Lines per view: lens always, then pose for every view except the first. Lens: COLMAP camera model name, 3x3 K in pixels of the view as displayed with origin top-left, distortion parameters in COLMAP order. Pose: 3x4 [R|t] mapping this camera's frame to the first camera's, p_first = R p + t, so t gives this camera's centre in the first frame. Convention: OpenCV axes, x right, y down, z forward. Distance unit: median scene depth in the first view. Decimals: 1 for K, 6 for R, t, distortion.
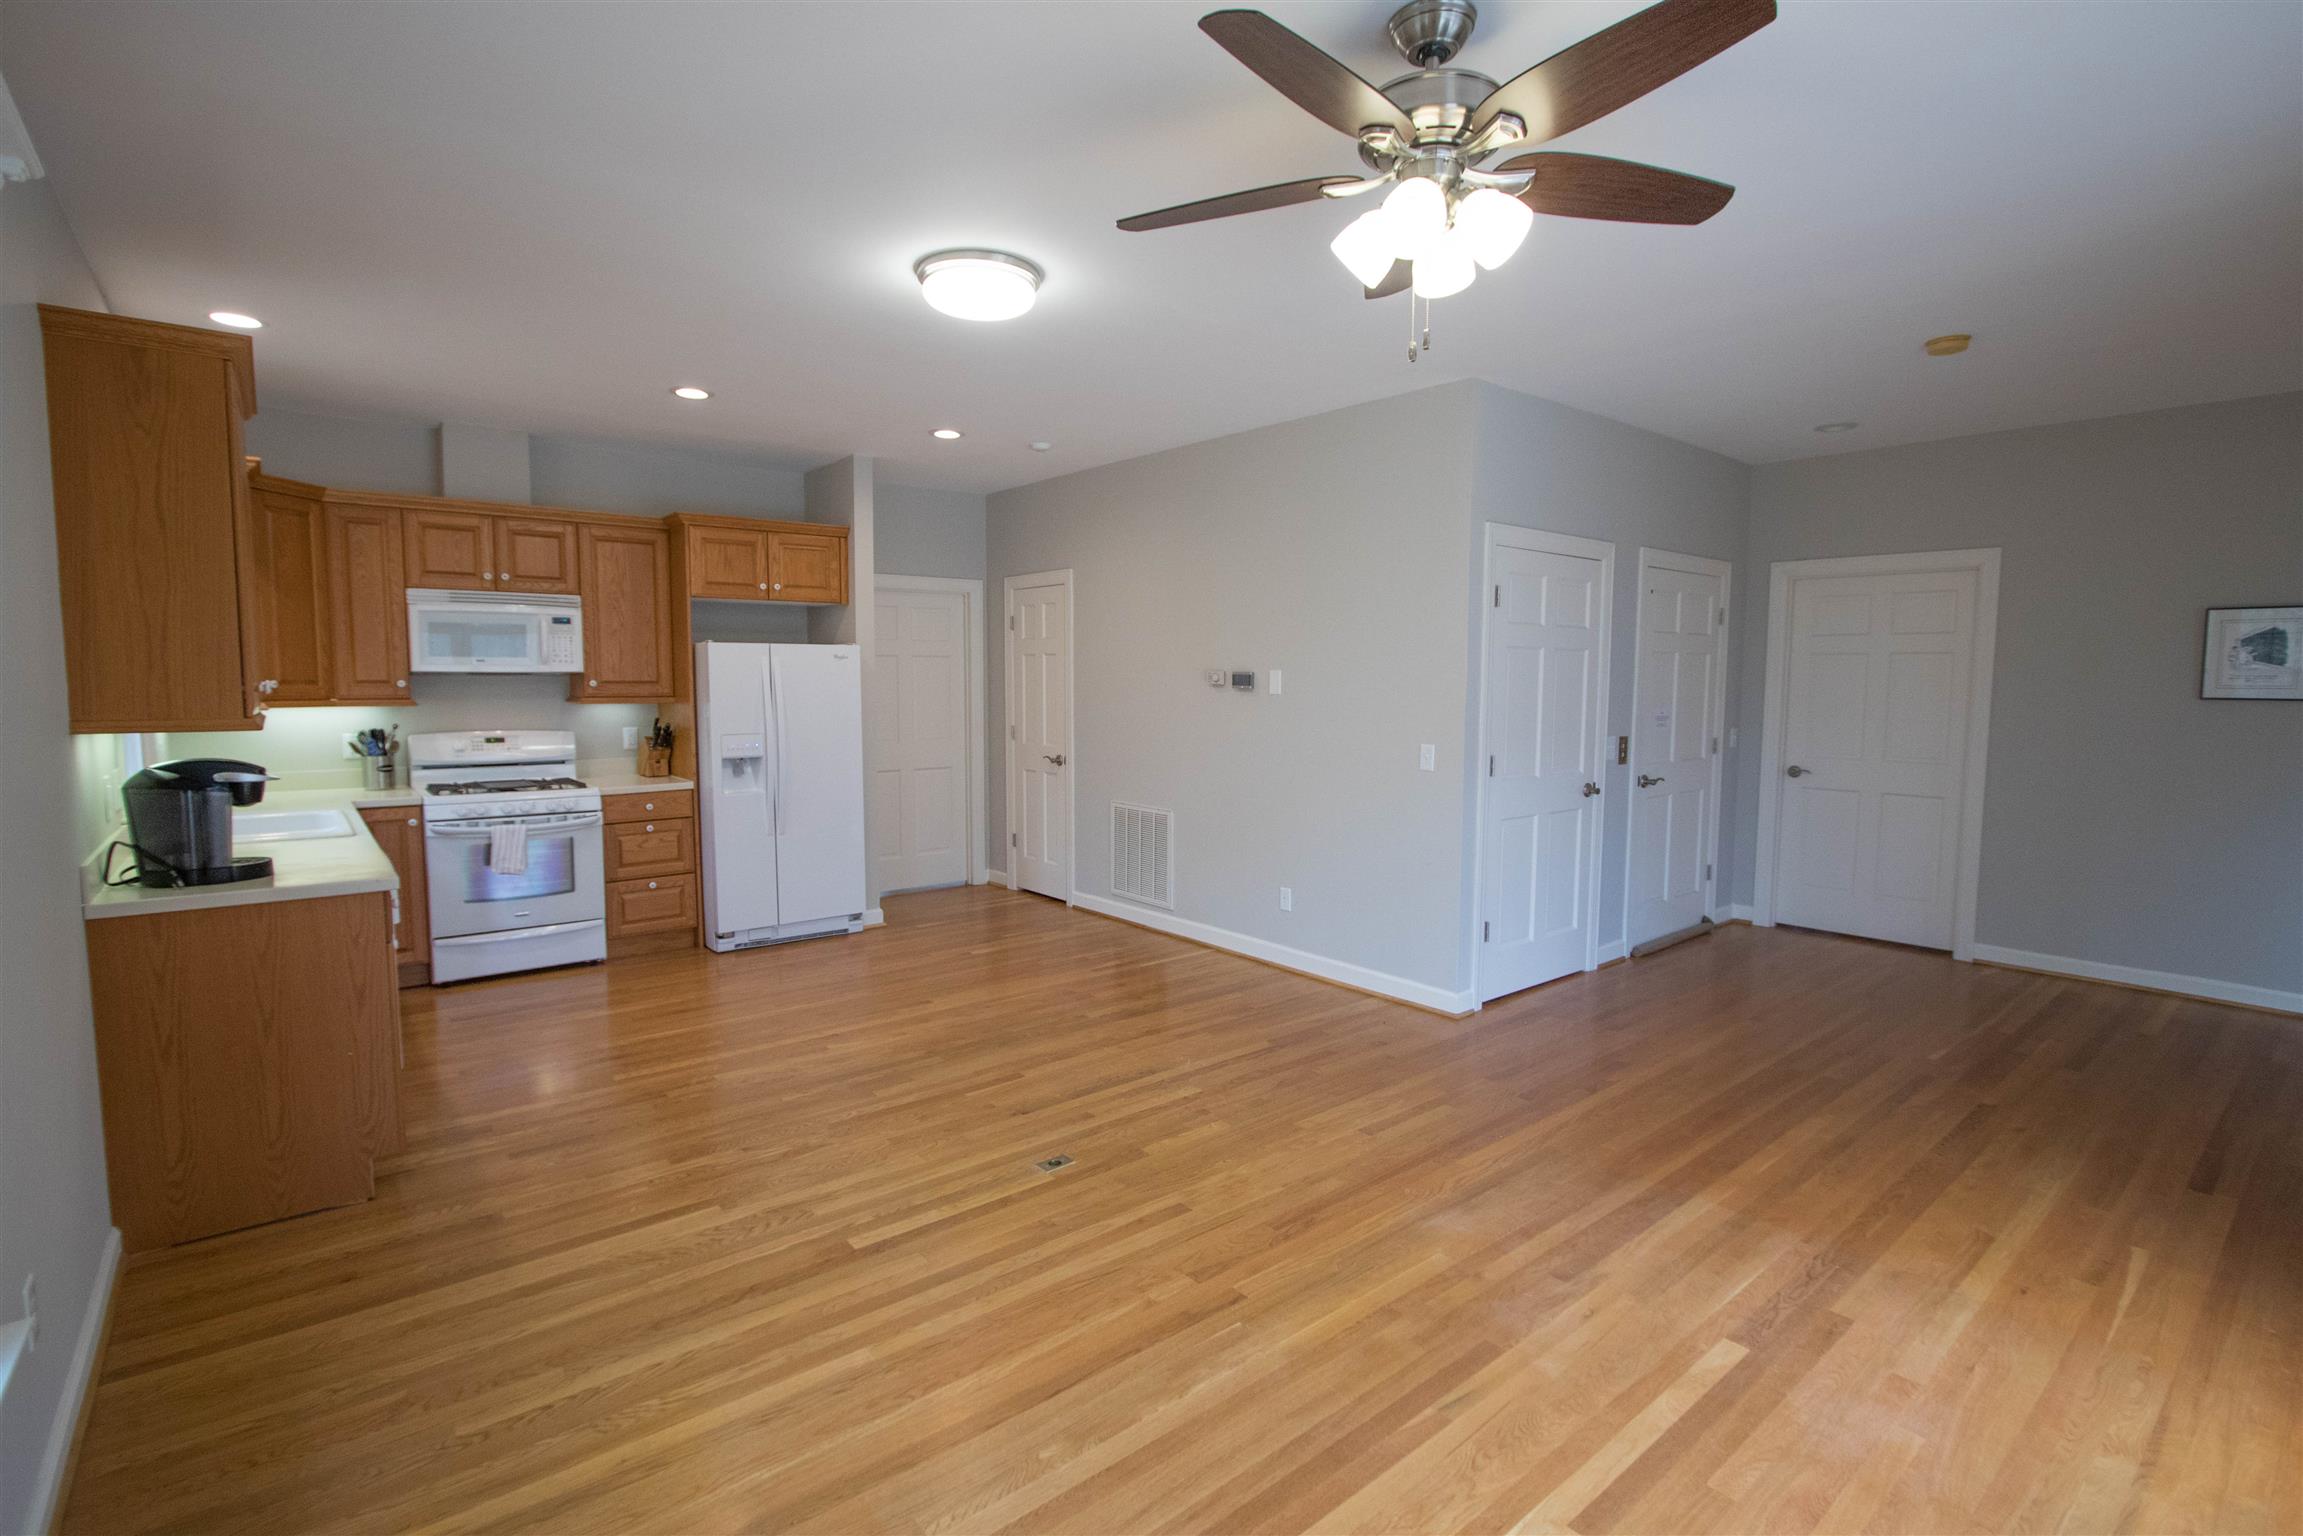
lens RADIAL K [[1056.0, 0, 1159.6], [0, 1056.0, 772.3], [0, 0, 1]] dist [-0.017971, 0.000285]
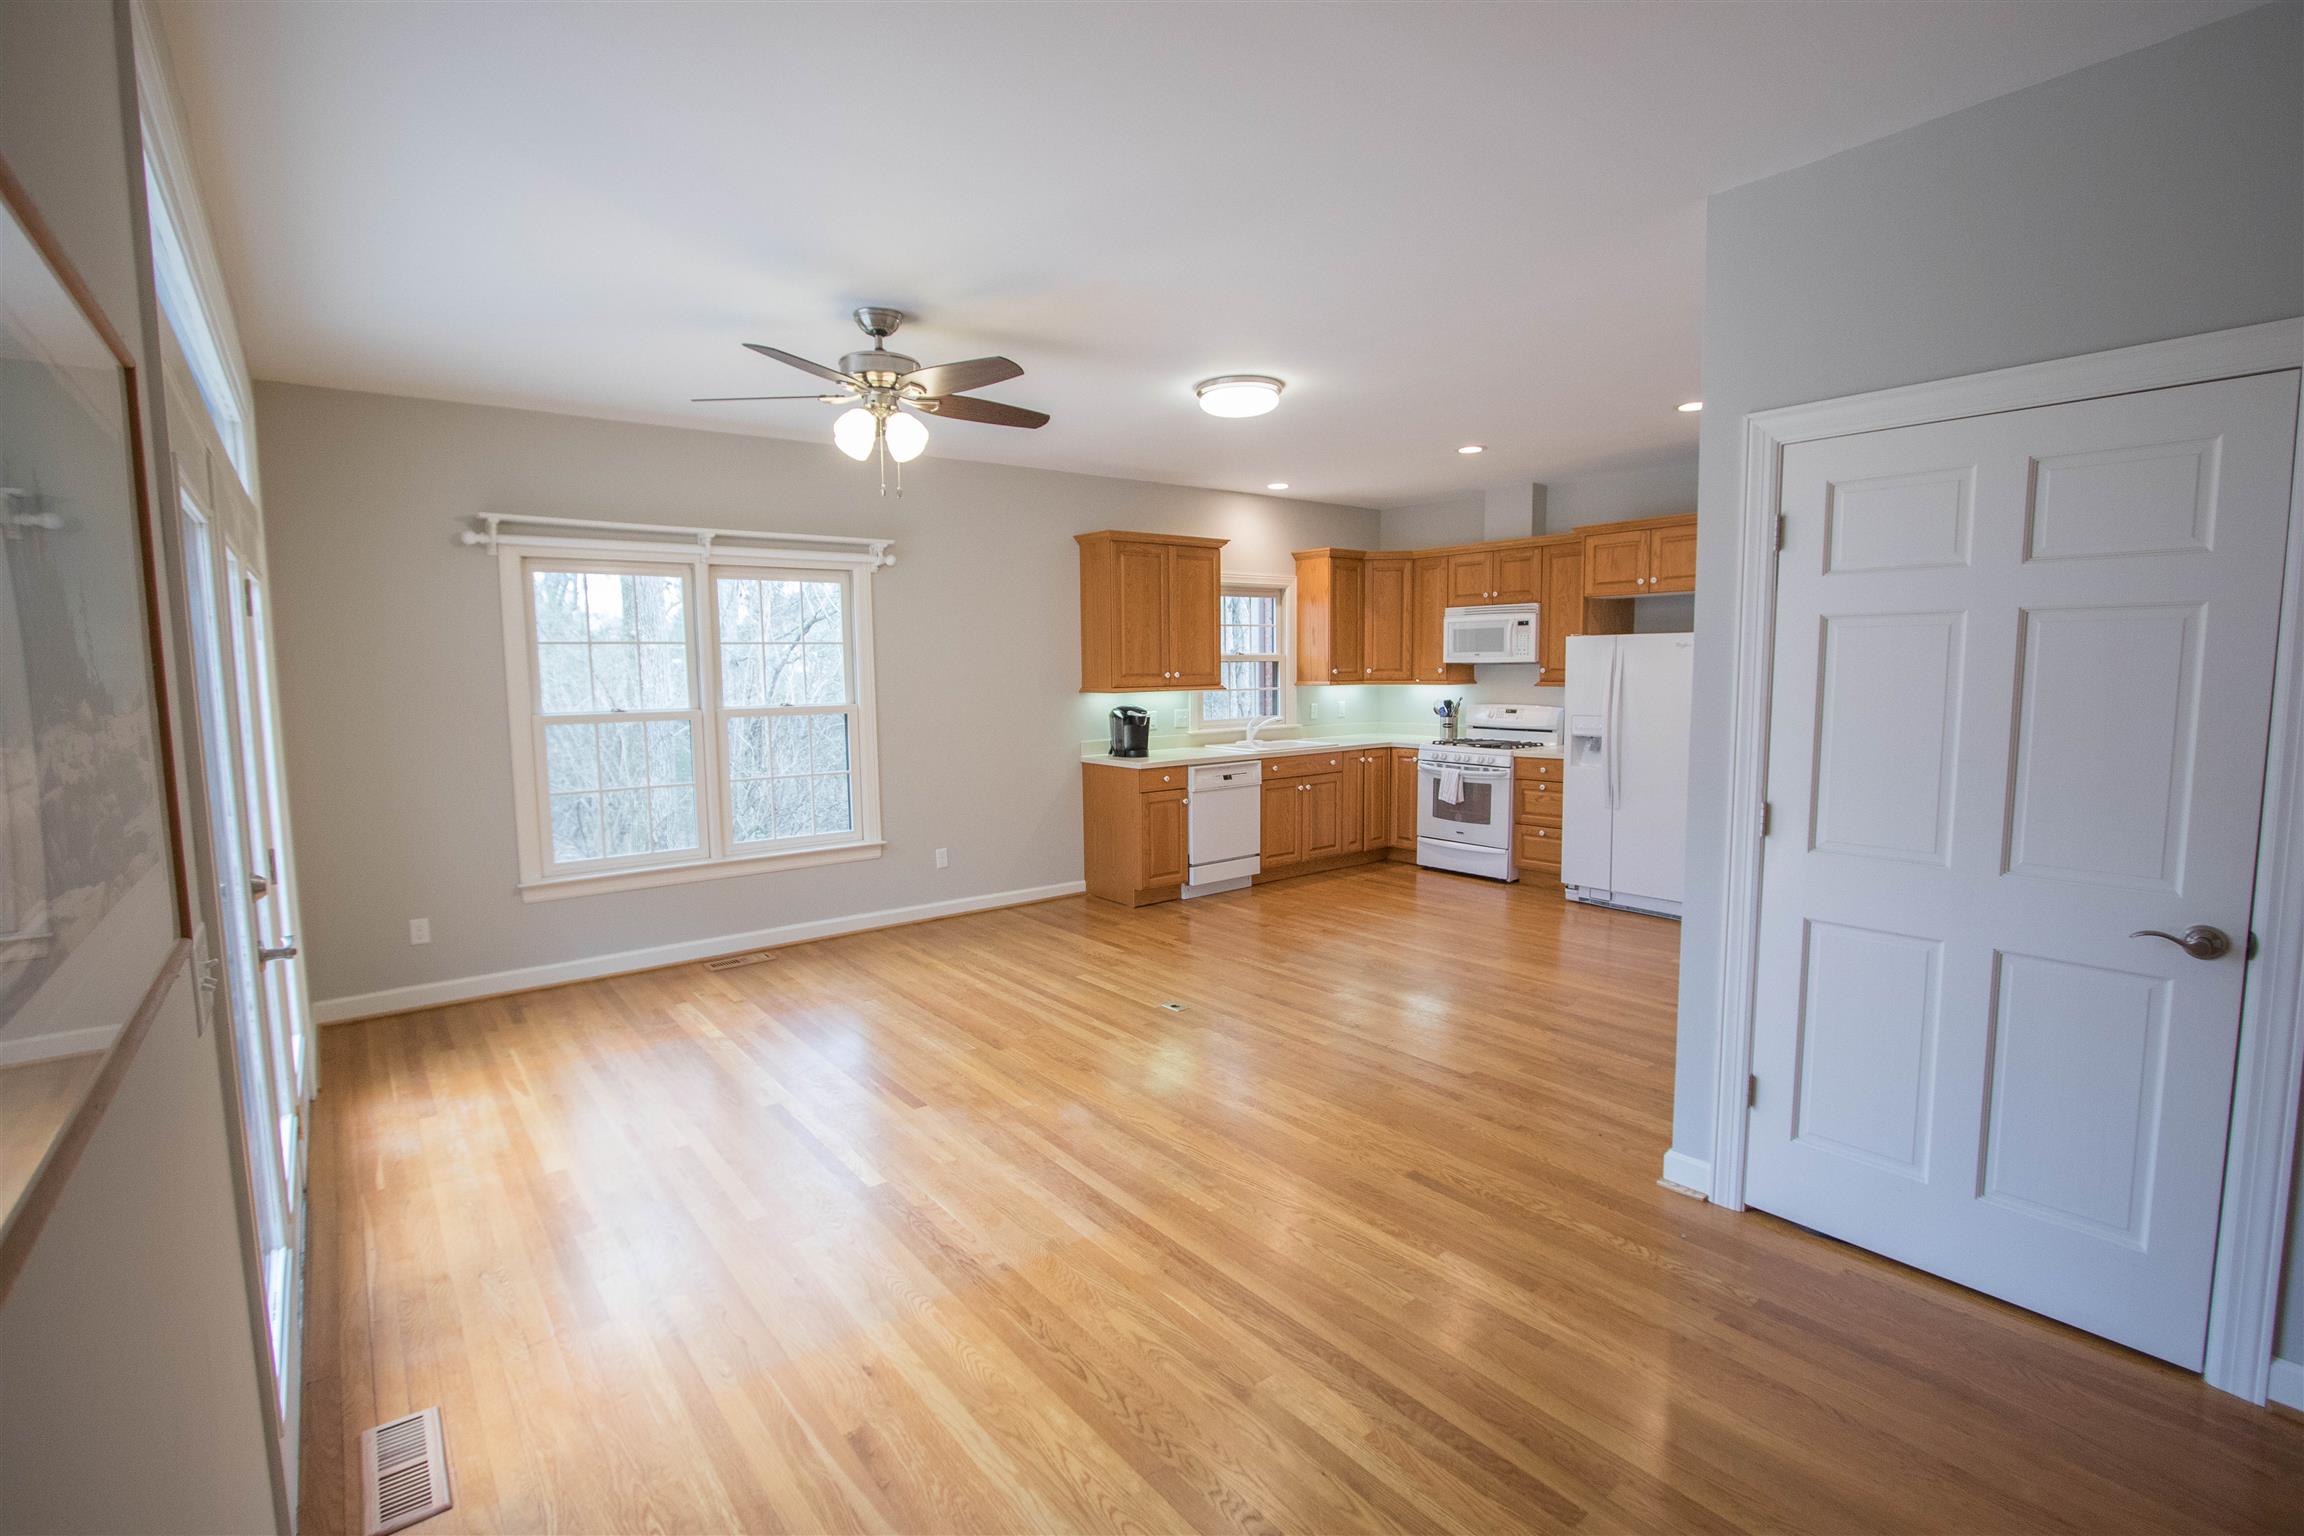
lens RADIAL K [[1056.5, 0, 1160.1], [0, 1056.5, 772.3], [0, 0, 1]] dist [-0.017971, 0.000285]
pose [[-0.017207, 0.100520, -0.994786, 0.879596], [-0.073533, 0.992112, 0.101521, -0.066367], [0.997144, 0.074897, -0.009680, 0.638943]]
